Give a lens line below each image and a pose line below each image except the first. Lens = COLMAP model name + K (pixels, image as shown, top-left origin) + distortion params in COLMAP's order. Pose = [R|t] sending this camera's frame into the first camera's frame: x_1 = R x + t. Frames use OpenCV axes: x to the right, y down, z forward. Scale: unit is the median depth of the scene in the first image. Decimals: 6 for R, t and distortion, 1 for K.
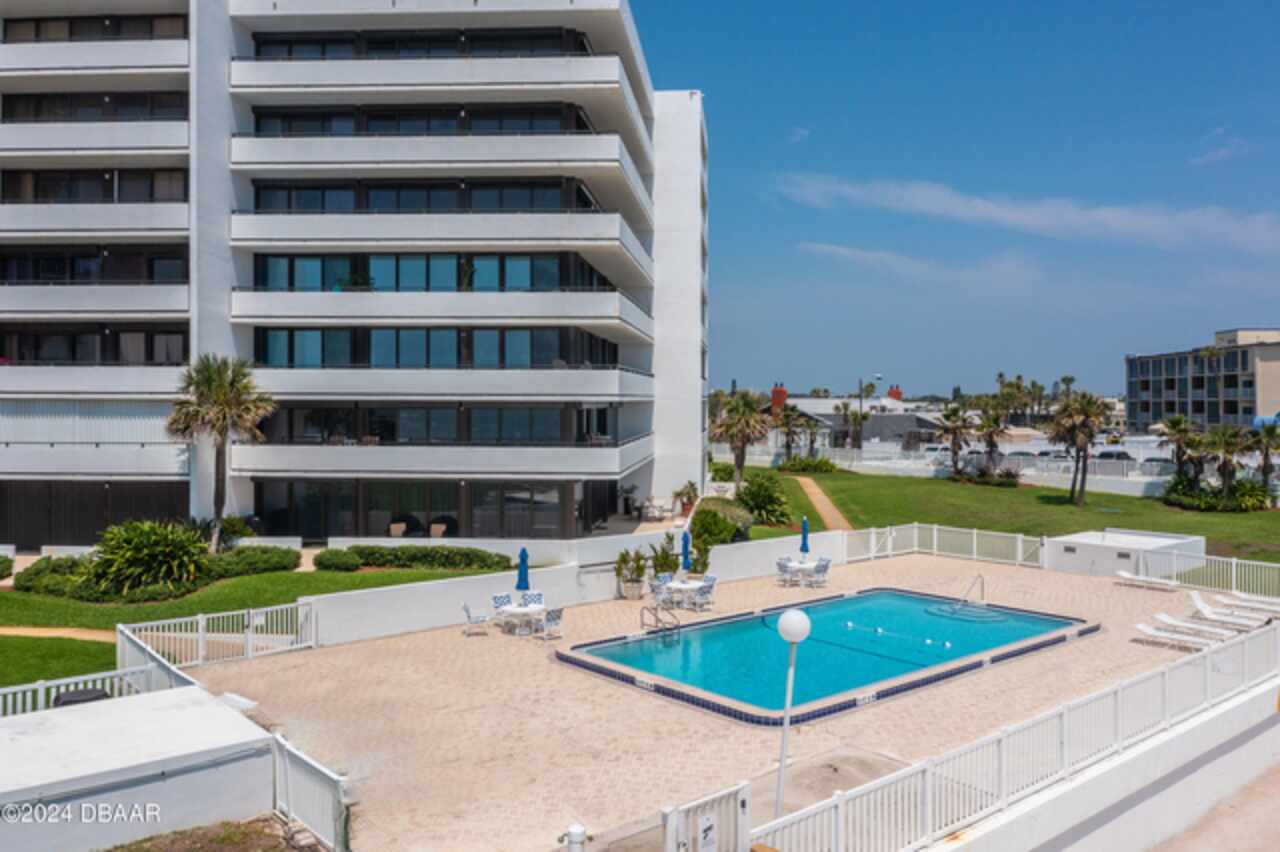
lens RADIAL K [[1031.0, 0, 684.7], [0, 1031.0, 403.7], [0, 0, 1]] dist [0.004208, 0.006607]
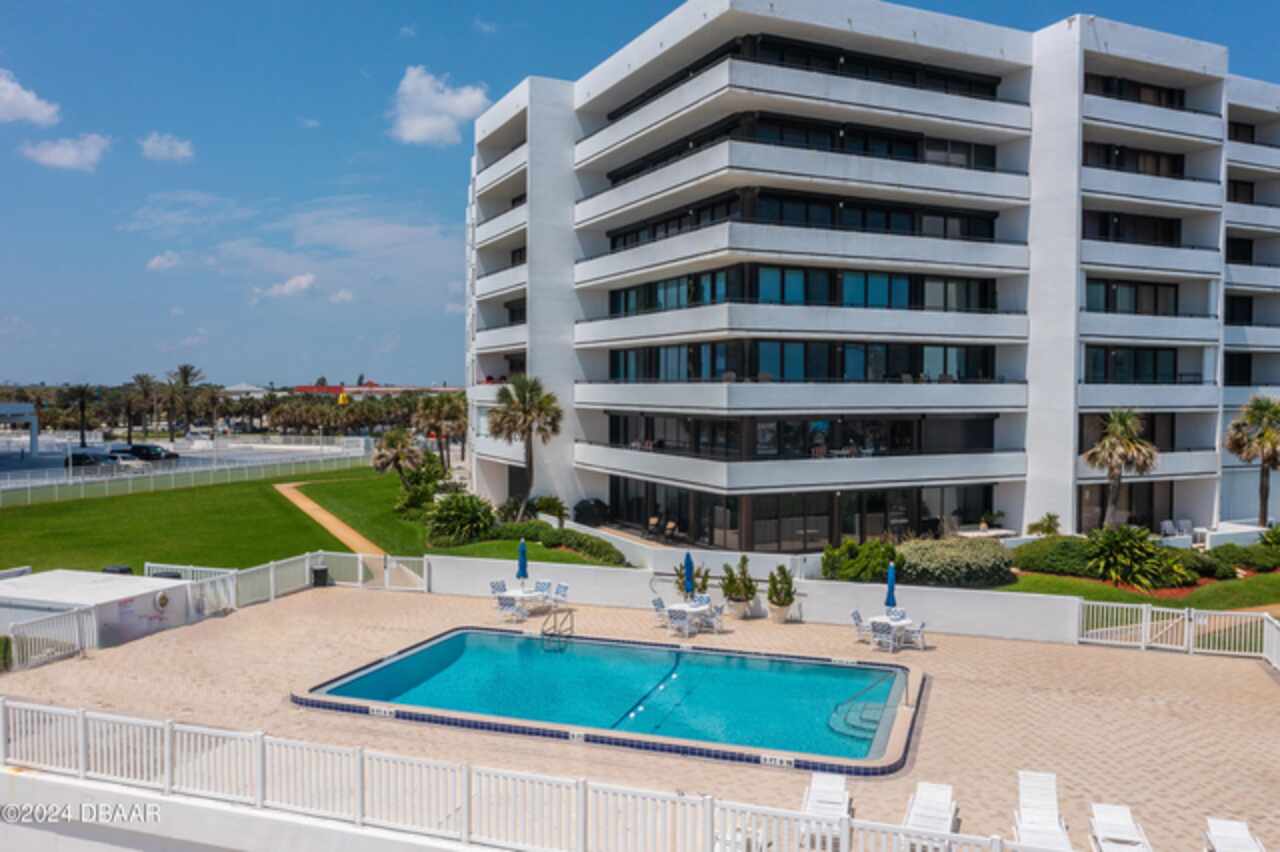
lens RADIAL K [[1027.2, 0, 640.0], [0, 1027.2, 426.0], [0, 0, 1]] dist [0.000003, 0.003244]
pose [[0.479511, 0.029804, -0.877029, 0.720572], [-0.004033, 0.999487, 0.031760, -0.021841], [0.877526, -0.011692, 0.479386, 0.441166]]
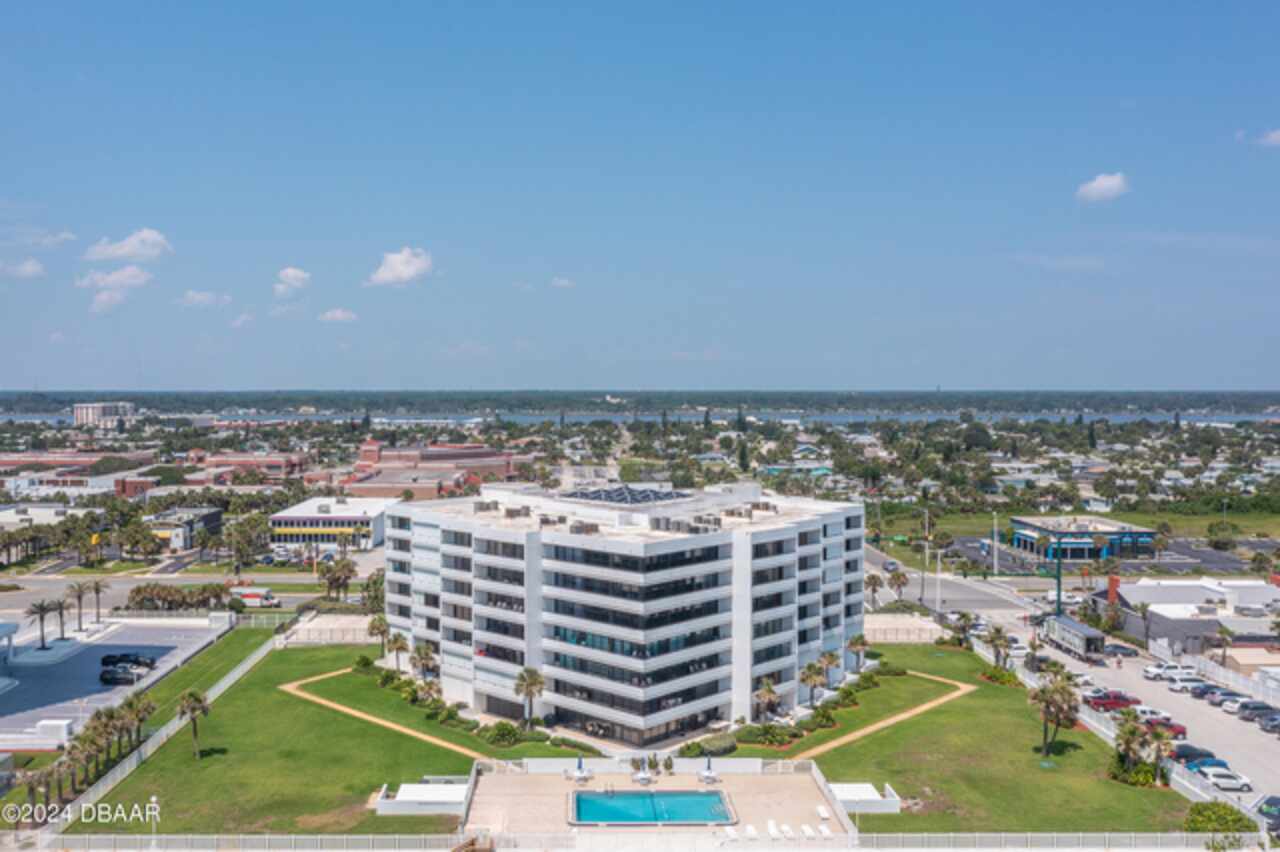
lens RADIAL K [[1170.3, 0, 580.7], [0, 1170.3, 425.6], [0, 0, 1]] dist [-0.003664, 0.002828]
pose [[0.752763, 0.024524, -0.657834, 1.750176], [-0.001988, 0.999386, 0.034982, -0.801549], [0.658288, -0.025025, 0.752350, -1.357024]]
